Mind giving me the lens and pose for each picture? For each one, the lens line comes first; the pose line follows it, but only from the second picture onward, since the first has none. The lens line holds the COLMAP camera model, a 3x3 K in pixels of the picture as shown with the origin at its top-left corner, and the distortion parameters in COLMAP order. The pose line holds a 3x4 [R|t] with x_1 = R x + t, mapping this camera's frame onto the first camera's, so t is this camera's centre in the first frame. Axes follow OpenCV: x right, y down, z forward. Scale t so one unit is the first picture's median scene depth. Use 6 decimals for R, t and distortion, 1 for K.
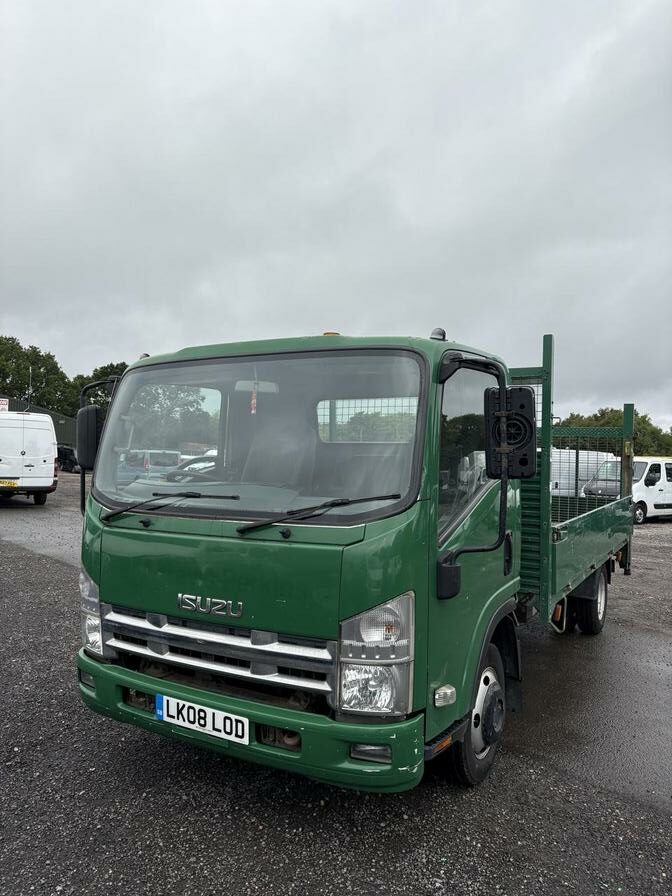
lens RADIAL K [[683.2, 0, 335.9], [0, 683.2, 428.0], [0, 0, 1]] dist [-0.003522, -0.000670]
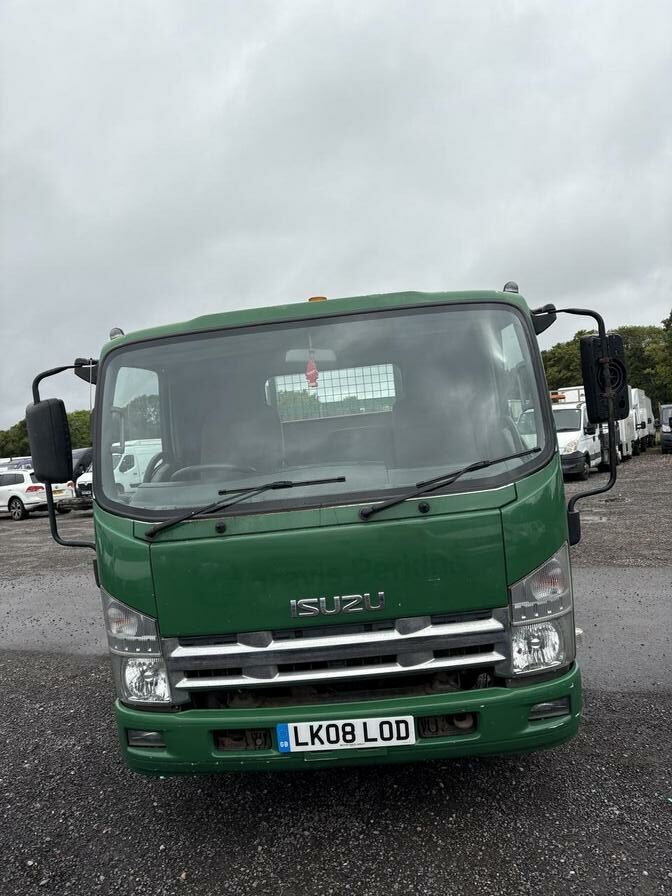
lens RADIAL K [[670.3, 0, 336.0], [0, 670.3, 448.0], [0, 0, 1]] dist [0.005226, -0.004624]
pose [[0.888642, -0.111808, 0.444764, -0.552345], [0.096824, 0.993705, 0.056350, 0.013300], [-0.448265, -0.007011, 0.893873, 0.244232]]
